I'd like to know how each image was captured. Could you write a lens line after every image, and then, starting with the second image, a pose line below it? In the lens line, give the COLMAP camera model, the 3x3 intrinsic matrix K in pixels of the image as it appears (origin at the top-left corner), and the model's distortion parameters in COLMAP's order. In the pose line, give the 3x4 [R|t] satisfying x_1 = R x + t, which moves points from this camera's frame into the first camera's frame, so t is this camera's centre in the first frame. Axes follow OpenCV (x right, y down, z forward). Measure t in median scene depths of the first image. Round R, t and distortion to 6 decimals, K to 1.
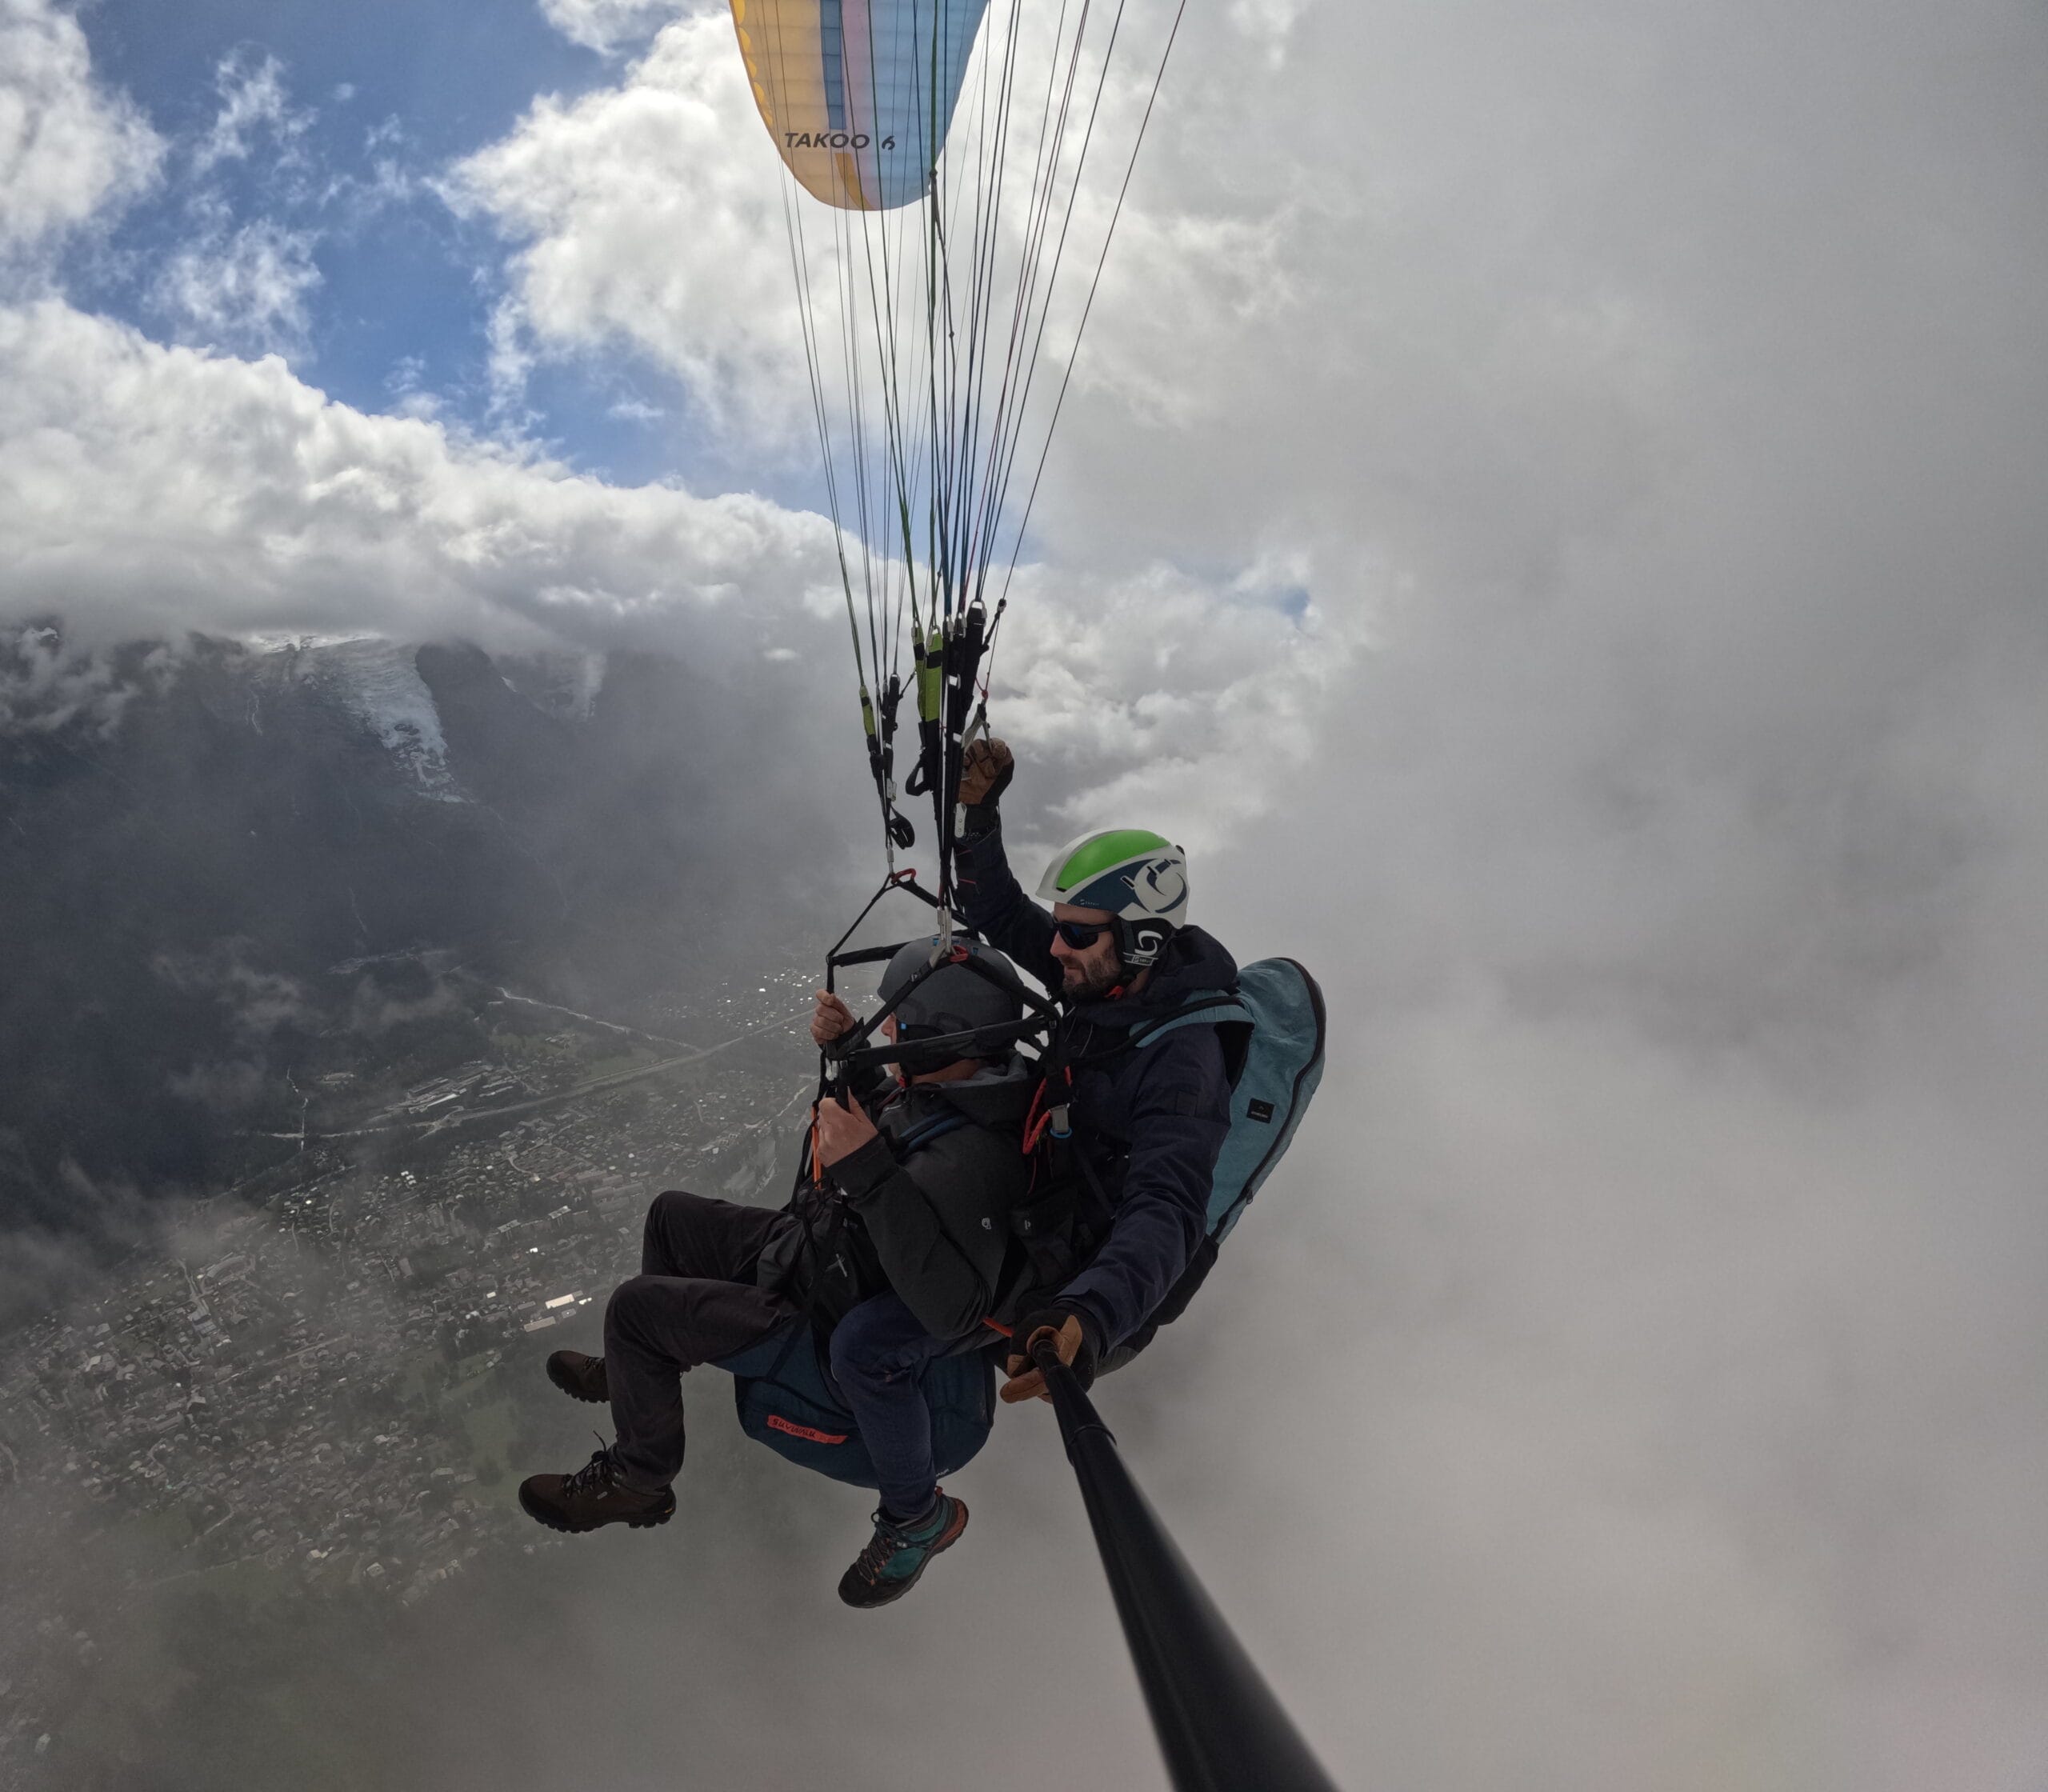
lens RADIAL K [[886.6, 0, 1017.8], [0, 886.6, 916.9], [0, 0, 1]] dist [-0.084004, 0.007312]
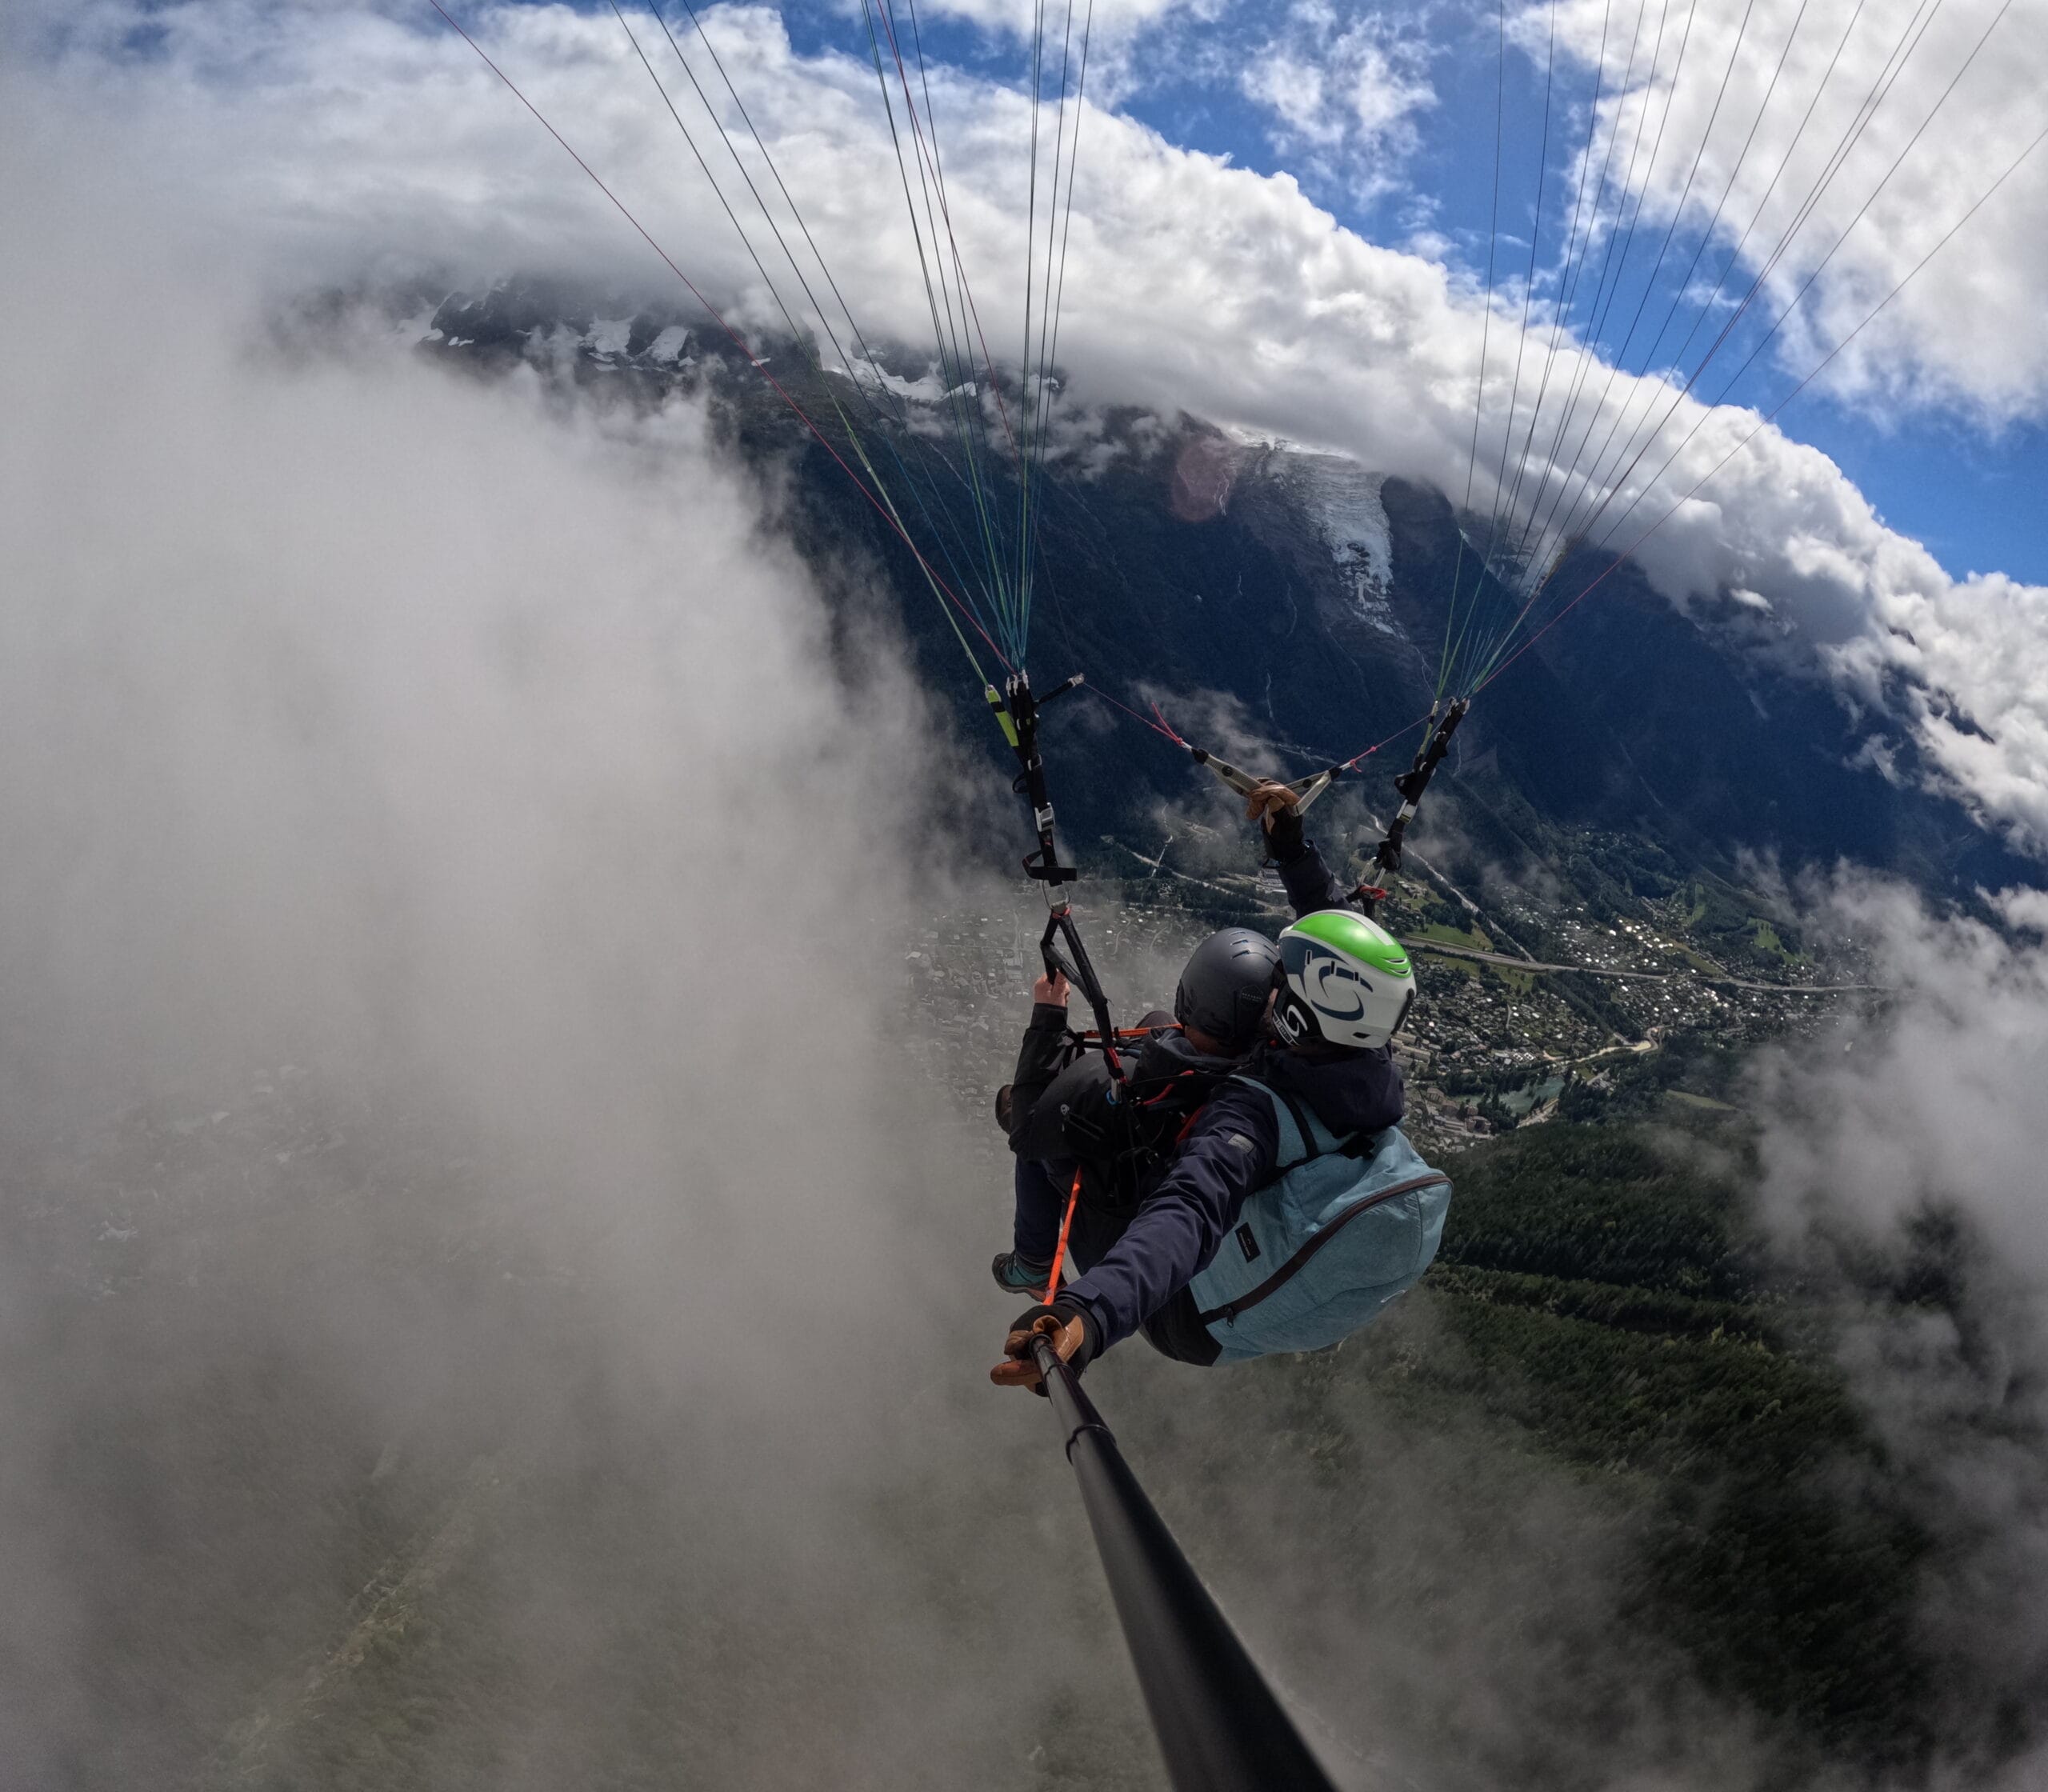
lens RADIAL K [[886.6, 0, 1017.8], [0, 886.6, 916.9], [0, 0, 1]] dist [-0.084004, 0.007312]
pose [[0.739870, 0.443008, -0.506296, -0.268232], [-0.393573, 0.895380, 0.208314, 0.111663], [0.545612, 0.045140, 0.836821, -0.080007]]
